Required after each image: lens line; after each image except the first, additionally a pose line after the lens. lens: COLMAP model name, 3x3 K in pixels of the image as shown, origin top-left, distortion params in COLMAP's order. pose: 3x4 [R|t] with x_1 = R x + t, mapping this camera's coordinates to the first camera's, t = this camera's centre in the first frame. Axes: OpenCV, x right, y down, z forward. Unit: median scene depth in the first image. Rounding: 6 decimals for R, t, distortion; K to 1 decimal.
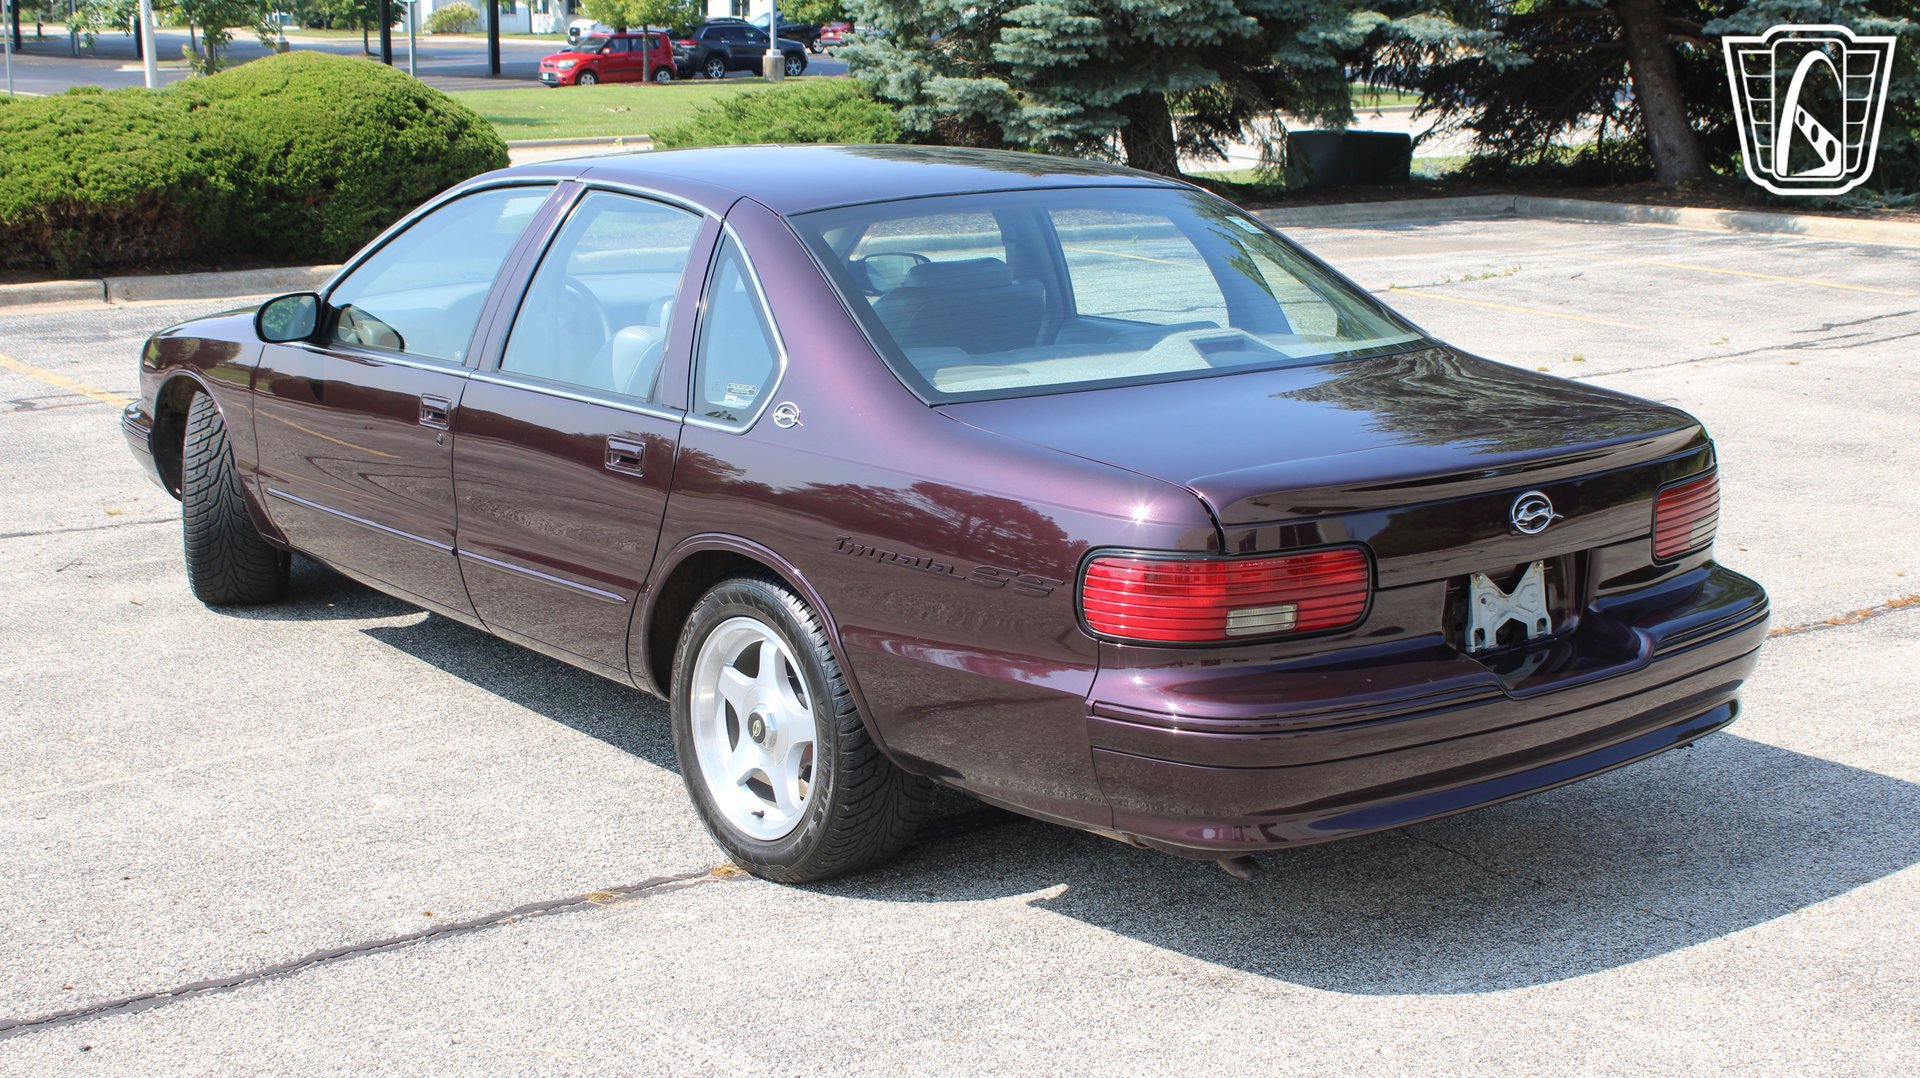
lens RADIAL K [[2457.5, 0, 960.0], [0, 2457.5, 539.0], [0, 0, 1]] dist [-0.066078, 0.093966]
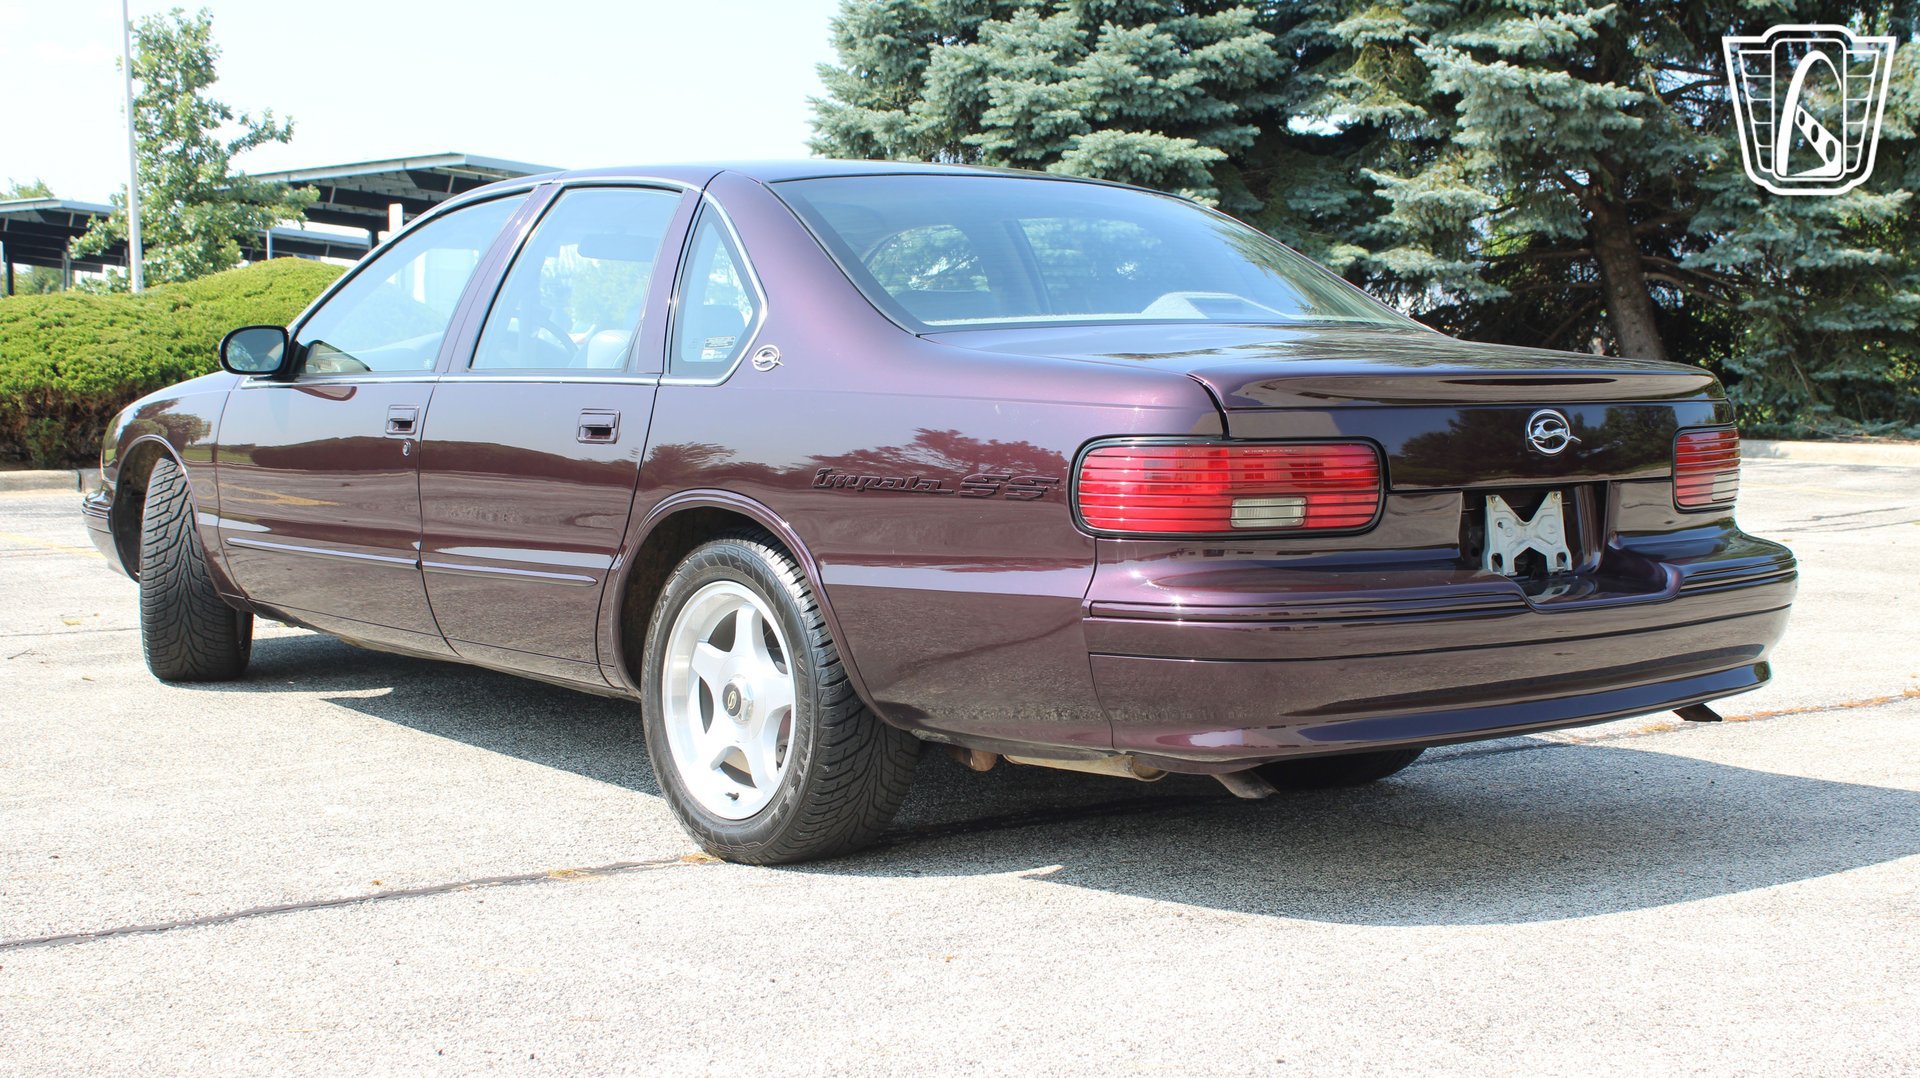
lens RADIAL K [[2457.5, 0, 960.0], [0, 2457.5, 539.0], [0, 0, 1]] dist [-0.066078, 0.093966]
pose [[0.999972, -0.000266, 0.007452, -0.002106], [0.001181, 0.992403, -0.123020, 0.126942], [-0.007362, 0.123025, 0.992376, 0.053045]]
